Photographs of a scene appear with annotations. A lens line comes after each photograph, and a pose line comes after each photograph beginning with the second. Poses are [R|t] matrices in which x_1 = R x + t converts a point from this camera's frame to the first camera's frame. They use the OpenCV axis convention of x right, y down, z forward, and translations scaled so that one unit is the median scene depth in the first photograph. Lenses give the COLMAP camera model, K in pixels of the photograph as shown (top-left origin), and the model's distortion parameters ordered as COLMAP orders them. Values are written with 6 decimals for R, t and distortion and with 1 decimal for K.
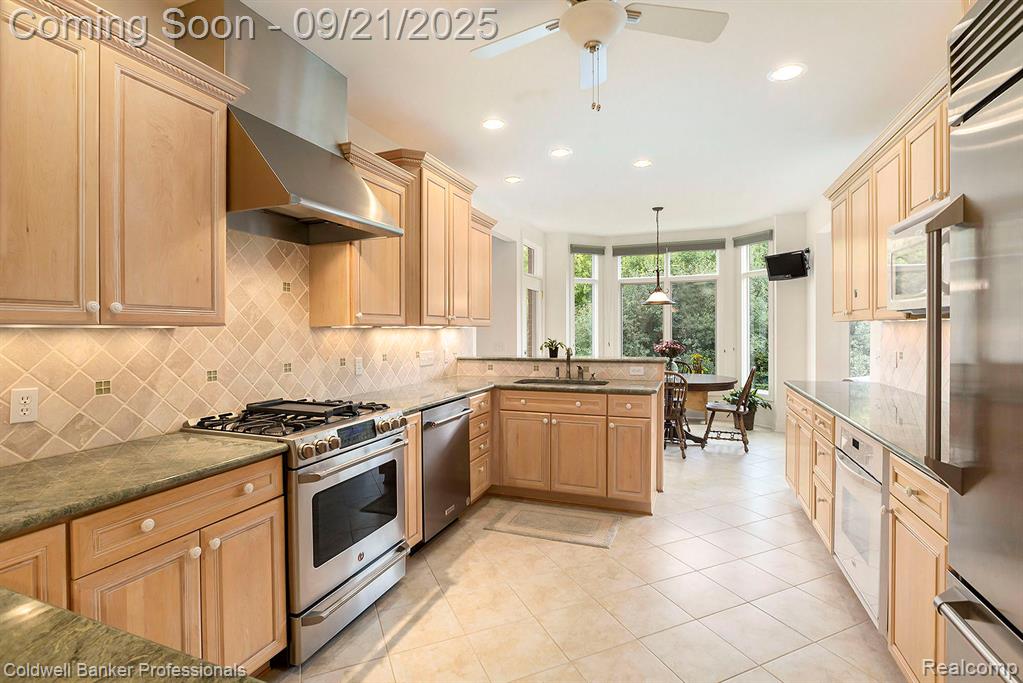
lens RADIAL K [[478.9, 0, 506.2], [0, 478.9, 324.7], [0, 0, 1]] dist [-0.023279, 0.010243]
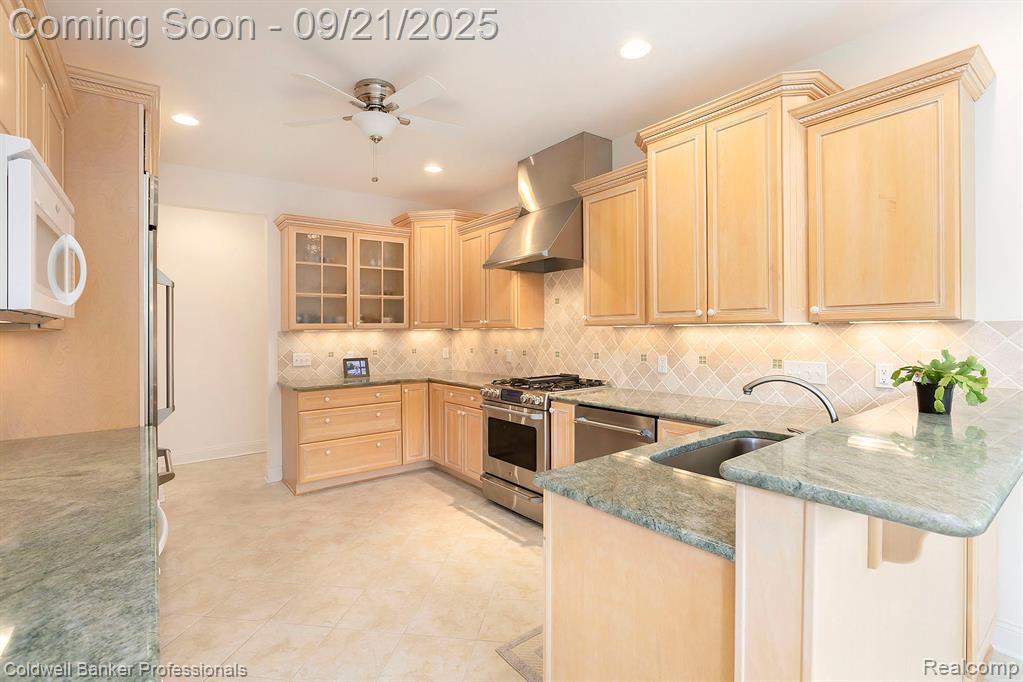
lens RADIAL K [[482.4, 0, 514.4], [0, 482.4, 328.1], [0, 0, 1]] dist [-0.025654, 0.010026]
pose [[-0.516111, 0.001075, -0.856521, 0.948052], [0.013022, 0.999893, -0.006592, 0.016273], [0.856423, -0.014556, -0.516070, 1.662674]]
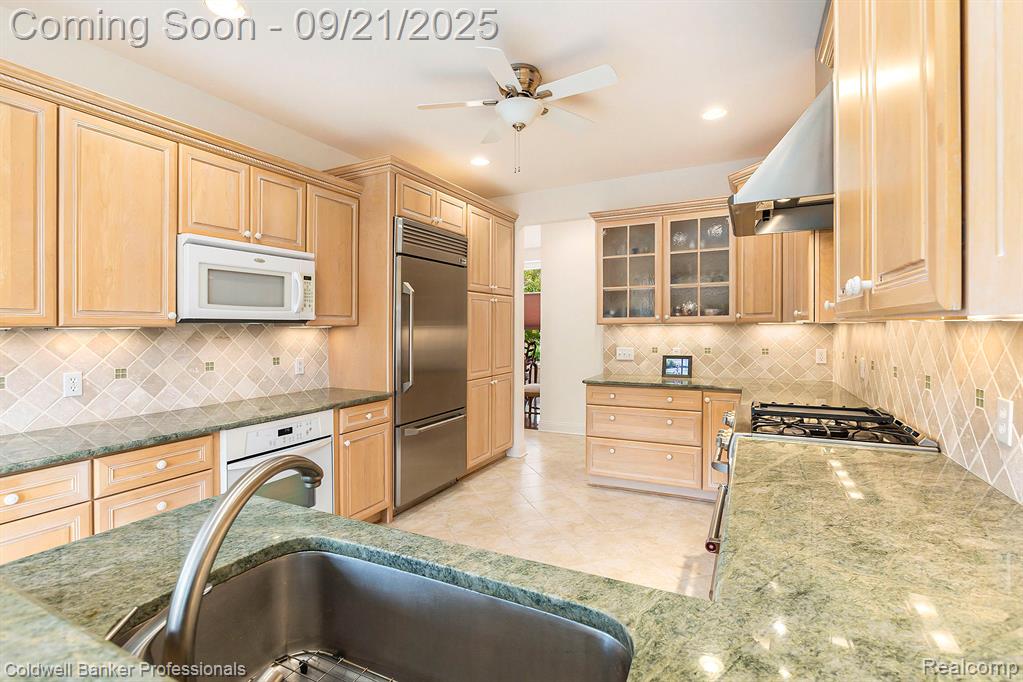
lens RADIAL K [[478.9, 0, 506.2], [0, 478.9, 324.2], [0, 0, 1]] dist [-0.023279, 0.010243]
pose [[-0.994303, 0.008467, 0.106258, 0.052088], [0.007690, 0.999941, -0.007720, 0.011658], [-0.106317, -0.006859, -0.994309, 1.878555]]
